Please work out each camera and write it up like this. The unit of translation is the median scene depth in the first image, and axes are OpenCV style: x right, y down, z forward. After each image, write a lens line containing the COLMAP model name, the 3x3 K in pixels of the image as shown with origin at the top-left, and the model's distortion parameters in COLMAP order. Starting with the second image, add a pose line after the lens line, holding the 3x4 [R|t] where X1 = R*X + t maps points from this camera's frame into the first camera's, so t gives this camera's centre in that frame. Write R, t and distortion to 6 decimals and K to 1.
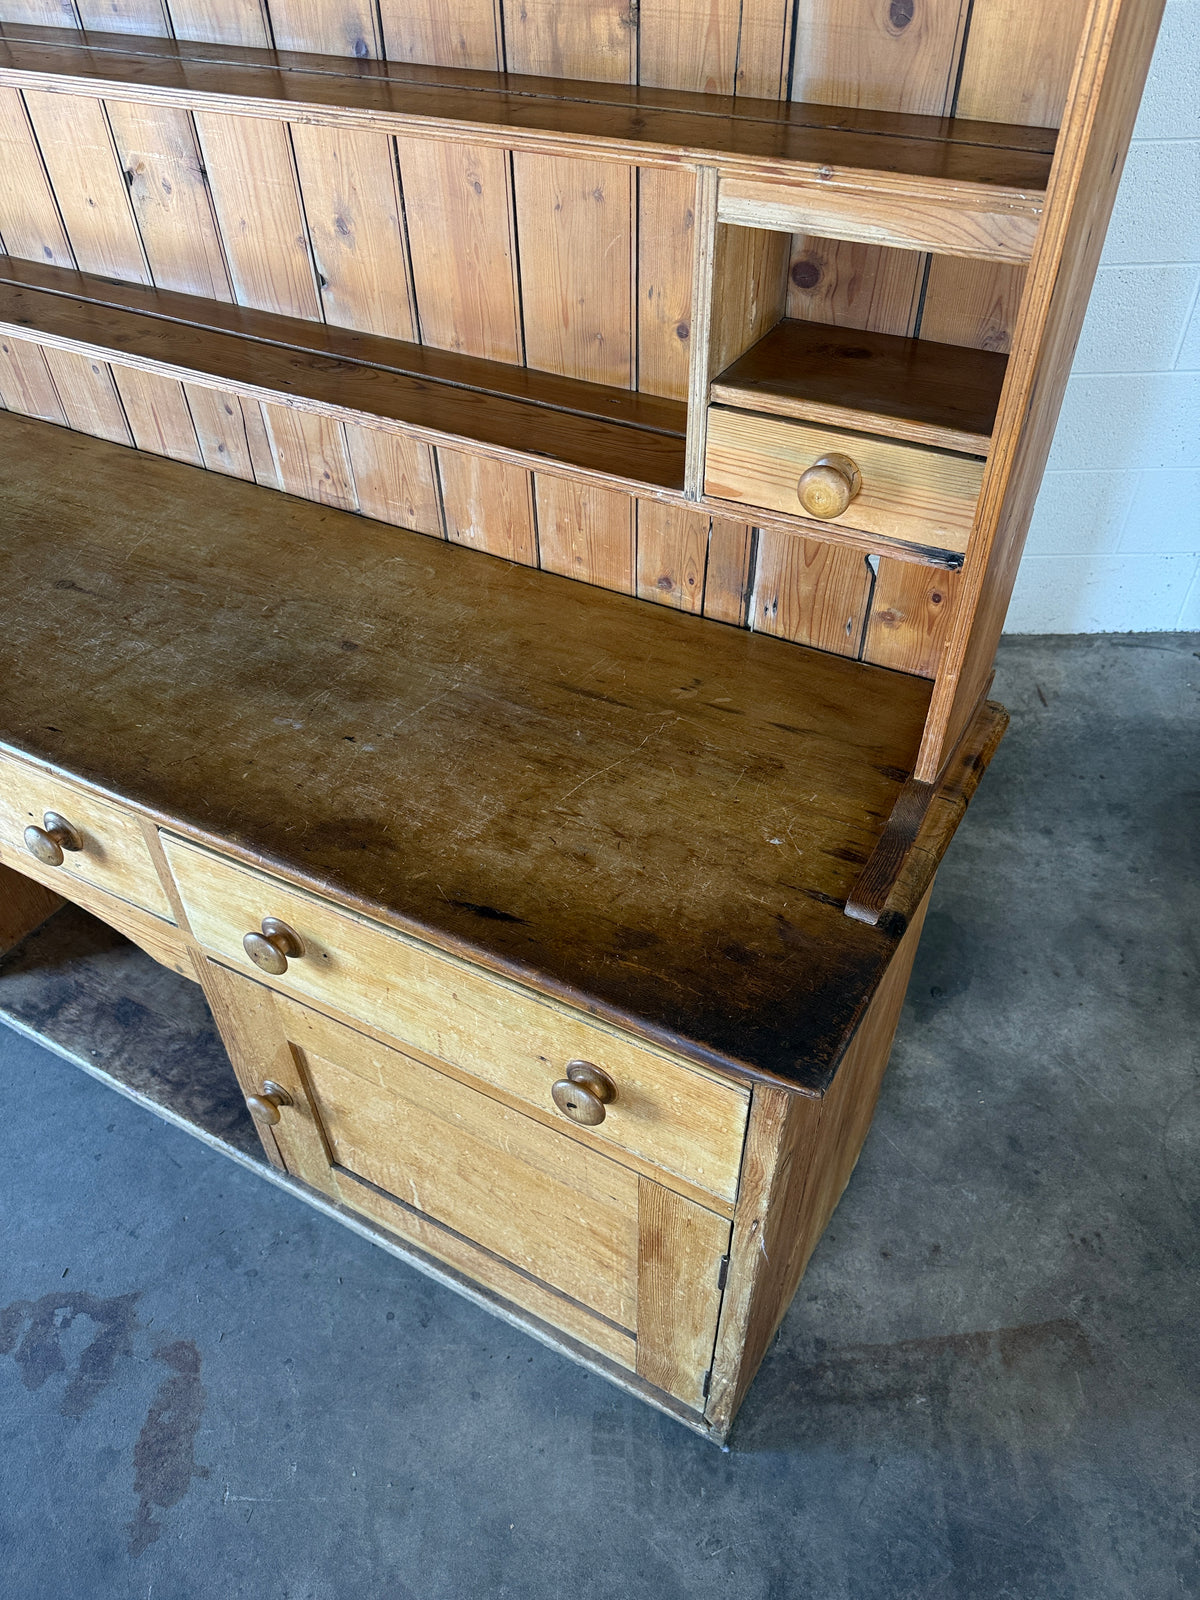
lens RADIAL K [[1136.8, 0, 602.6], [0, 1136.8, 801.3], [0, 0, 1]] dist [0.052549, -0.081835]
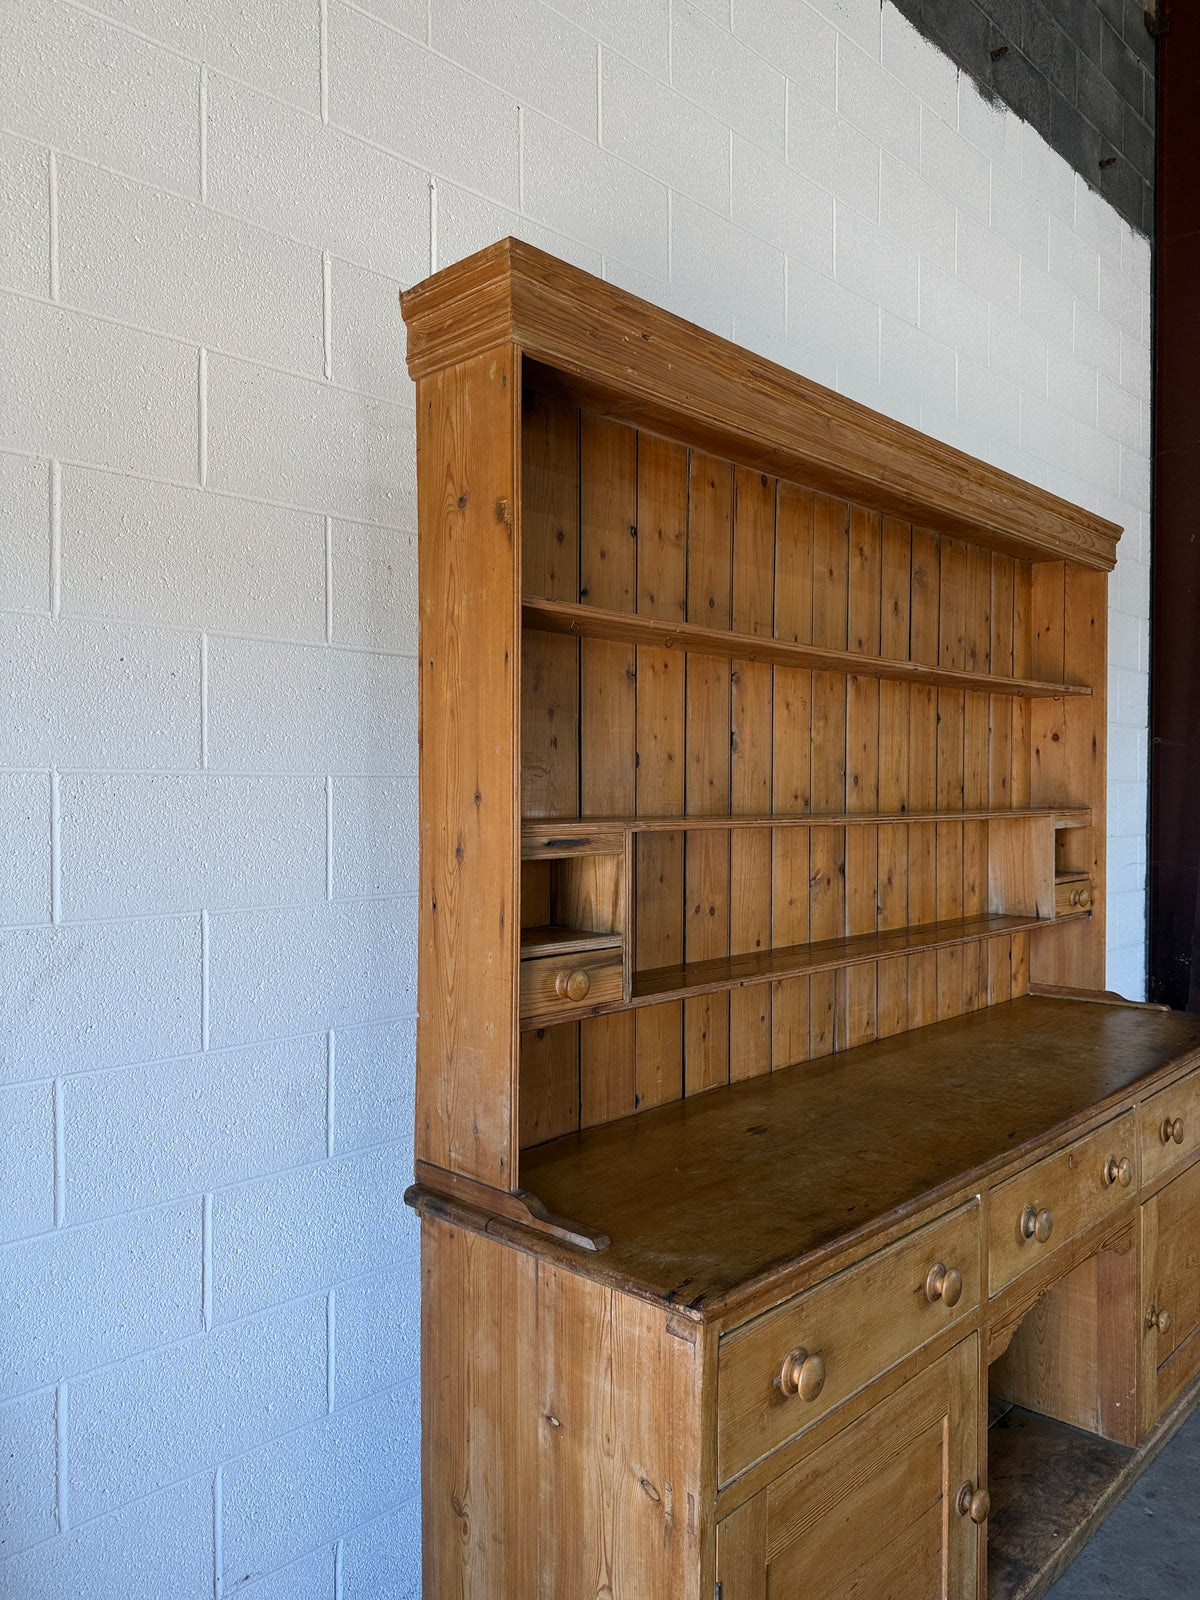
lens RADIAL K [[1113.5, 0, 603.3], [0, 1113.5, 799.4], [0, 0, 1]] dist [0.139003, -0.221735]
pose [[0.245160, 0.009331, 0.969438, -1.968733], [0.657866, 0.732896, -0.173421, -0.495605], [-0.712116, 0.680276, 0.173539, 0.757316]]
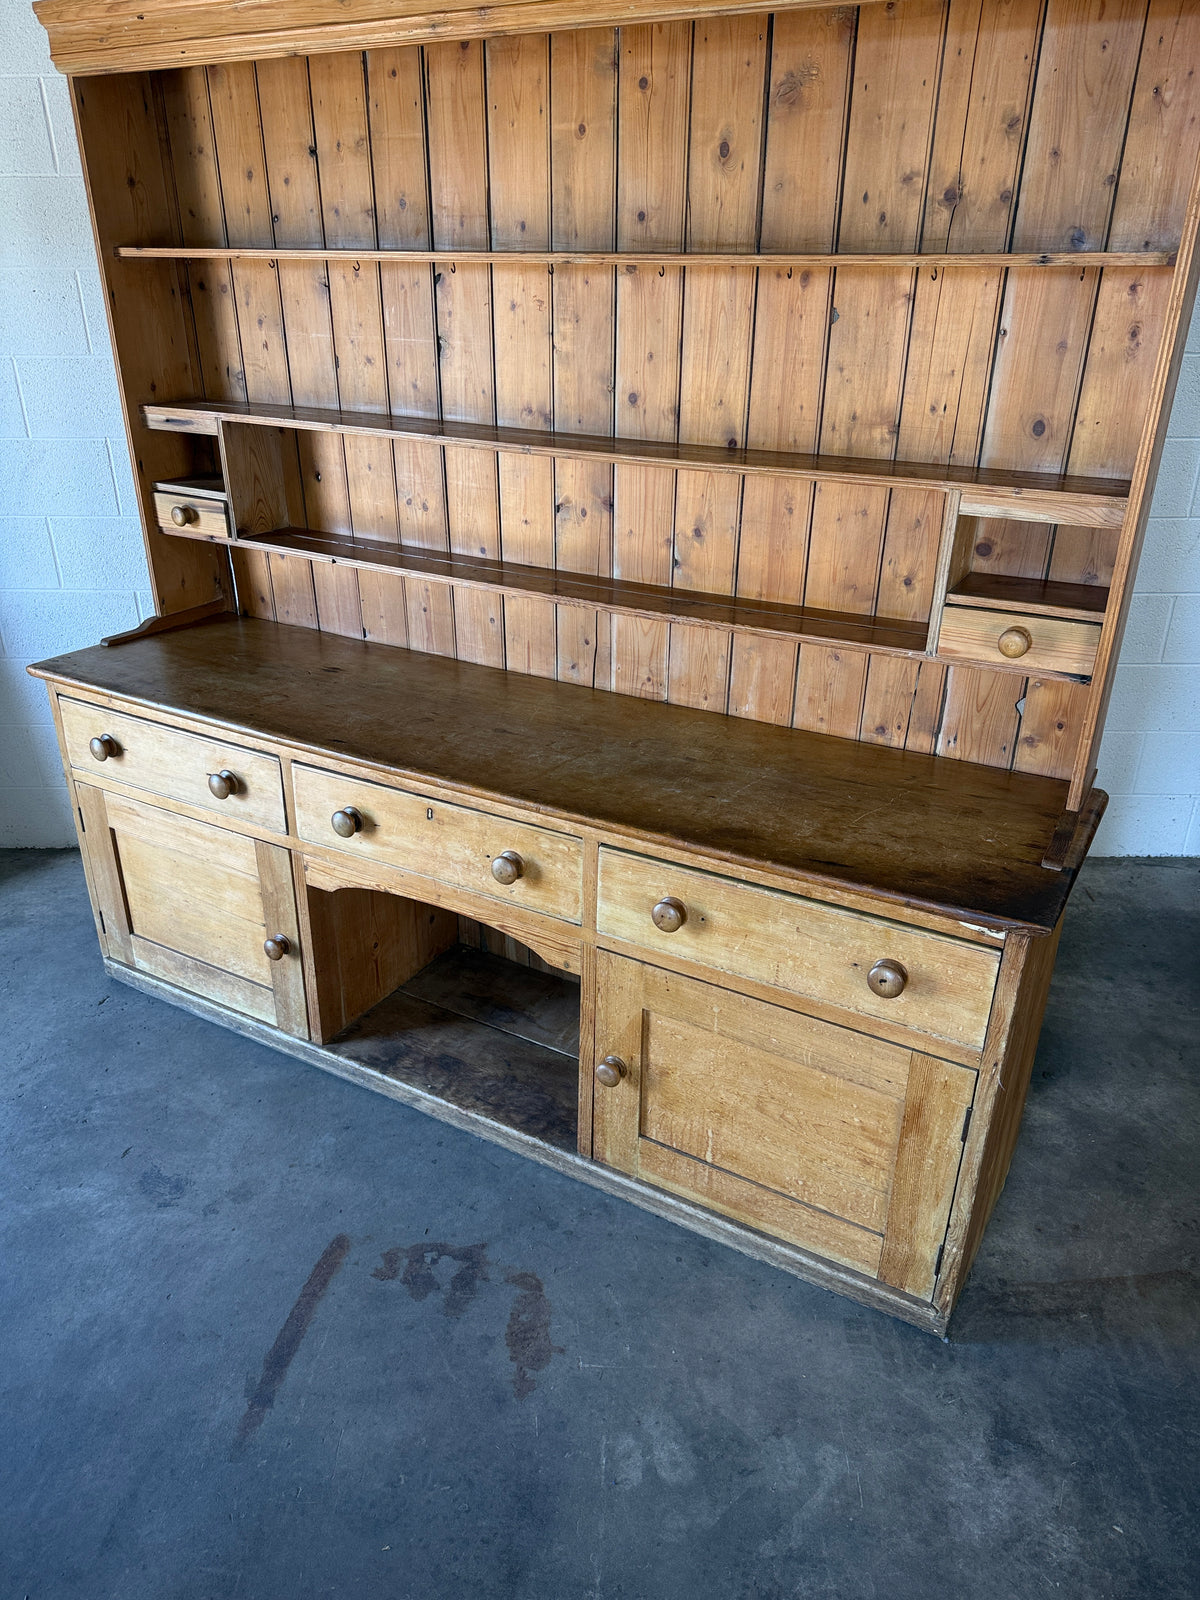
lens RADIAL K [[1129.6, 0, 604.5], [0, 1129.6, 806.4], [0, 0, 1]] dist [0.060099, -0.087202]
pose [[0.999572, 0.027646, 0.009547, -0.311864], [-0.023498, 0.953430, -0.300699, 0.360743], [-0.017415, 0.300346, 0.953671, -0.448922]]
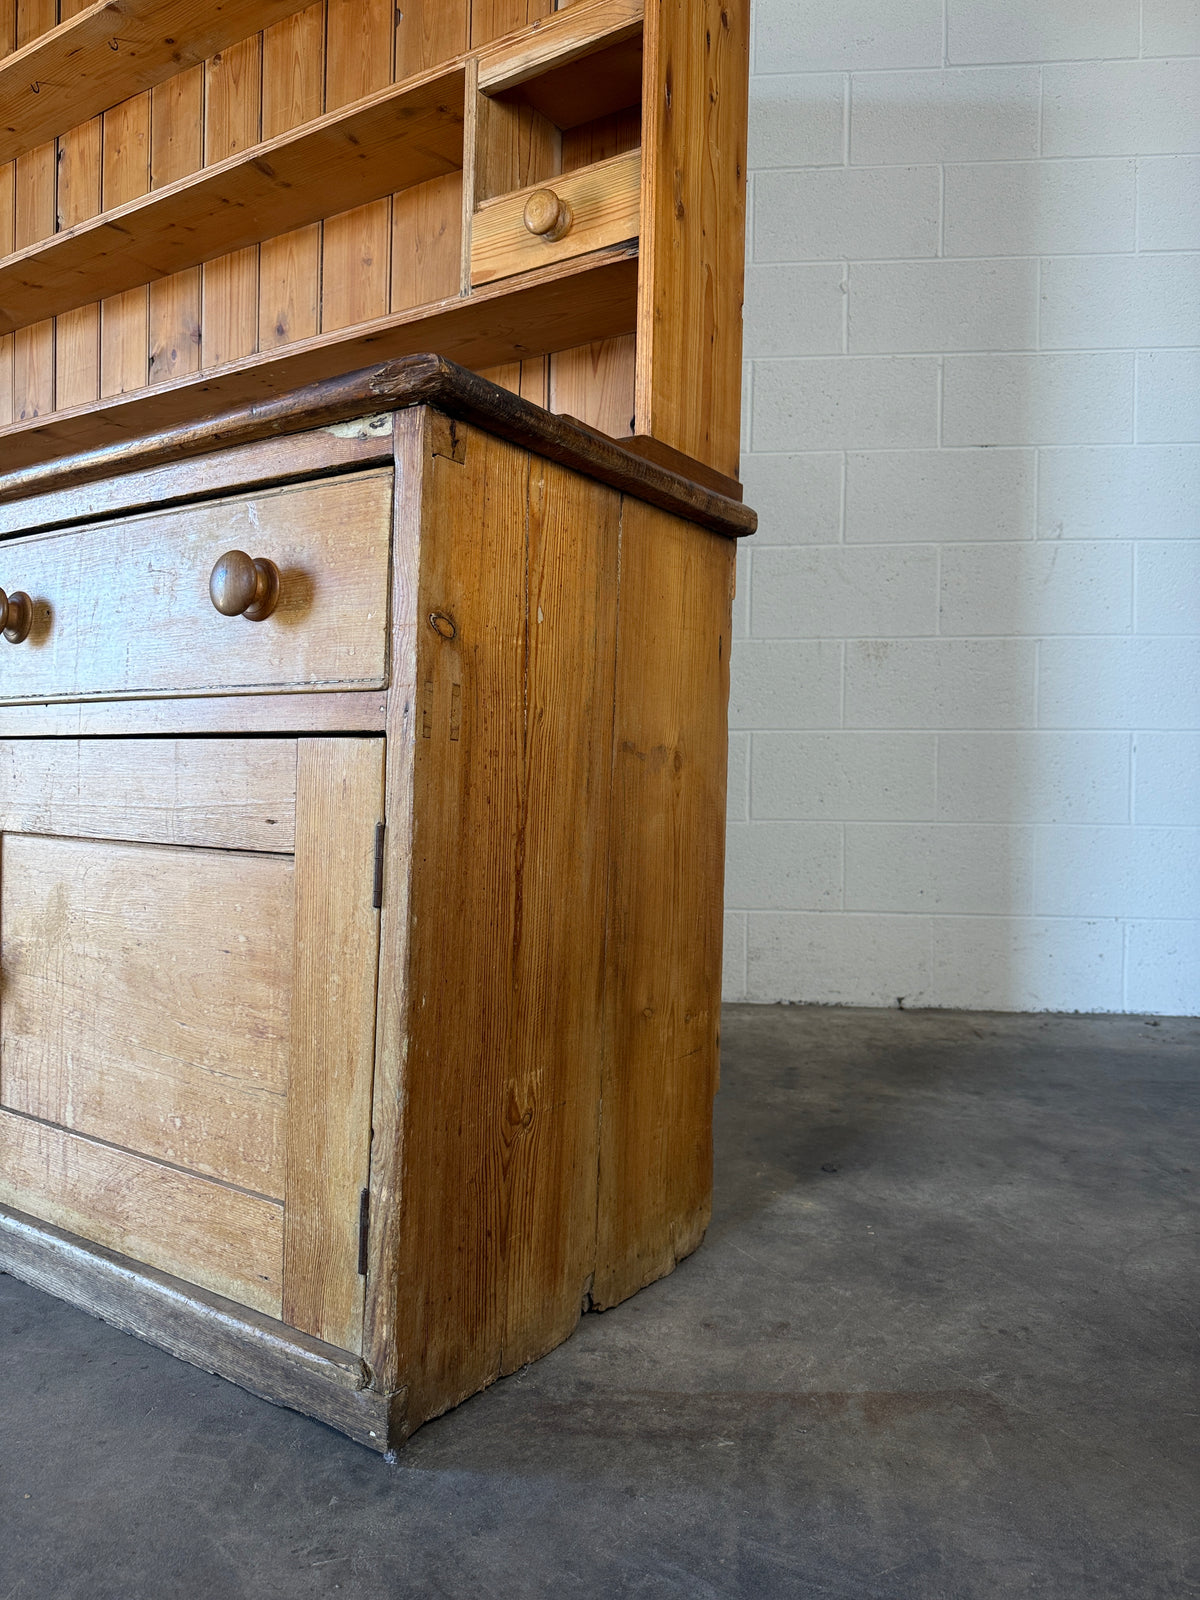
lens RADIAL K [[1129.6, 0, 604.5], [0, 1129.6, 806.4], [0, 0, 1]] dist [0.060099, -0.087202]
pose [[0.996259, 0.042511, -0.075238, 0.239502], [-0.081776, 0.745253, -0.661749, 0.666801], [0.027940, 0.665426, 0.745941, 0.303889]]
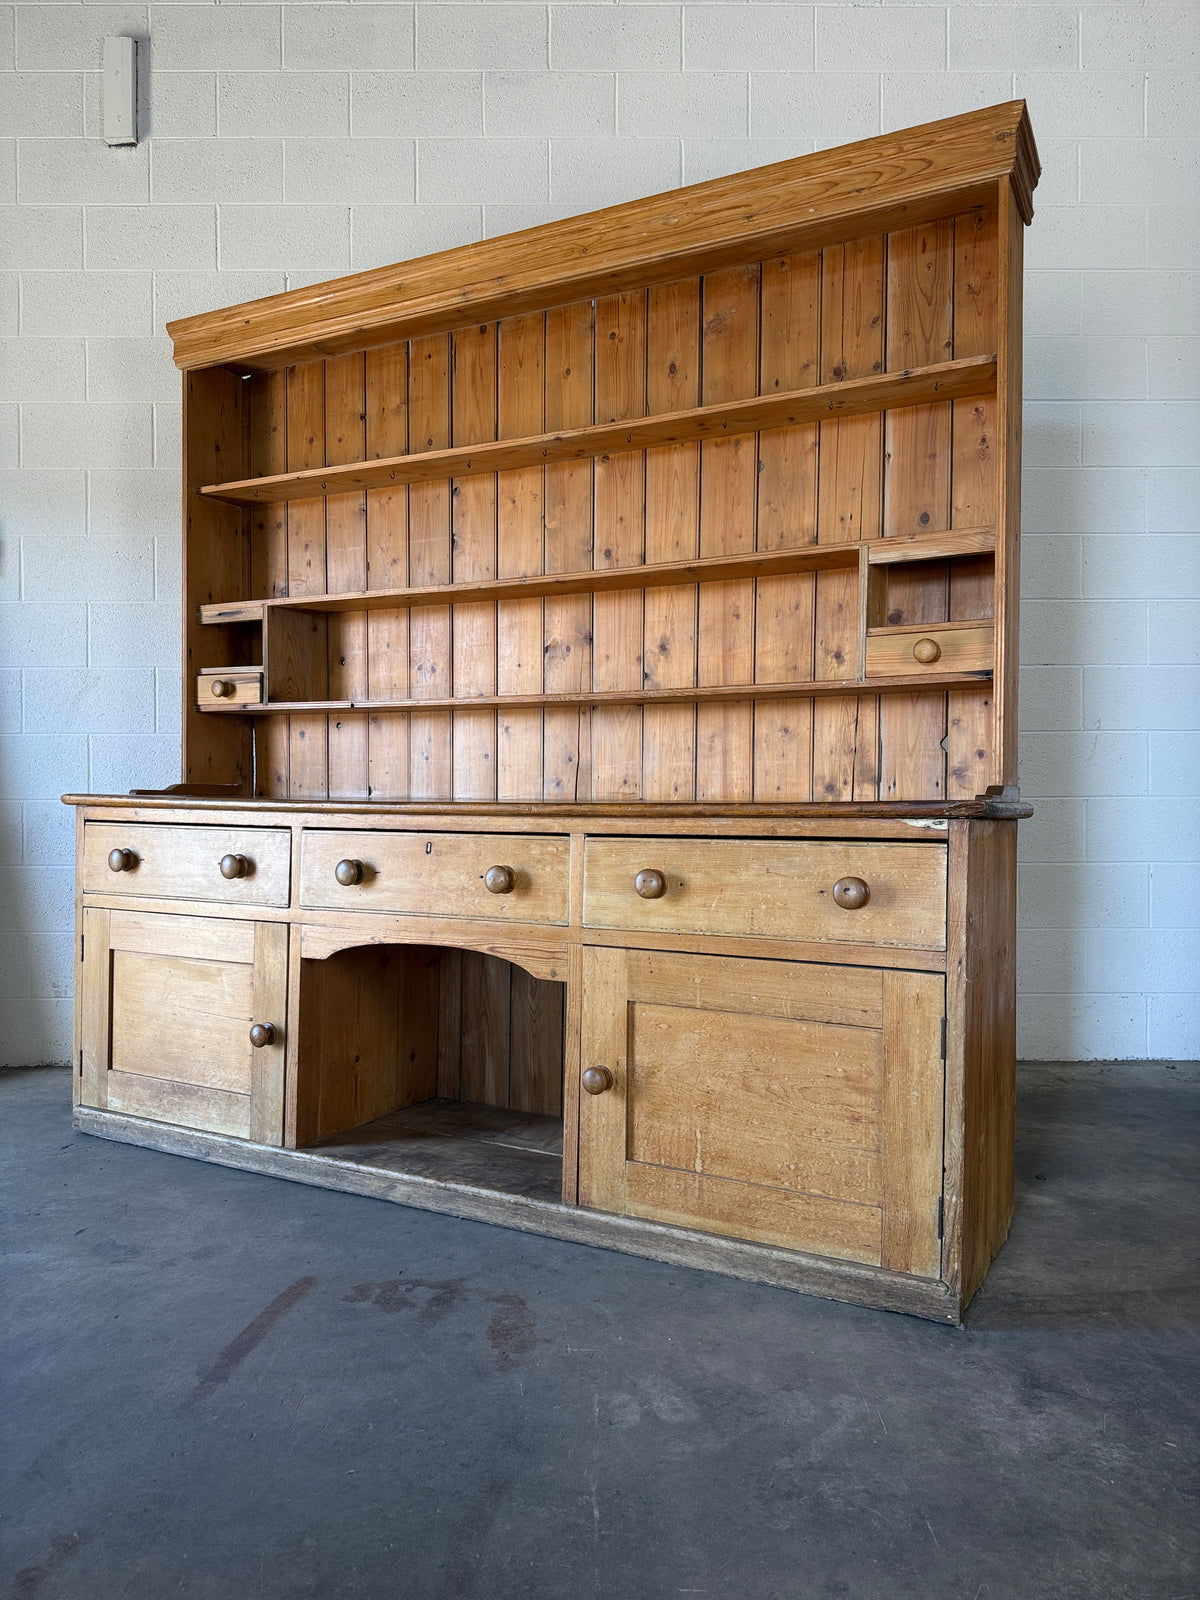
lens RADIAL K [[1124.5, 0, 606.3], [0, 1124.5, 806.1], [0, 0, 1]] dist [0.084869, -0.140306]
pose [[0.999214, 0.027314, 0.028719, -0.319363], [-0.000539, 0.733920, -0.679236, 0.948928], [-0.039630, 0.678687, 0.733358, -0.278177]]
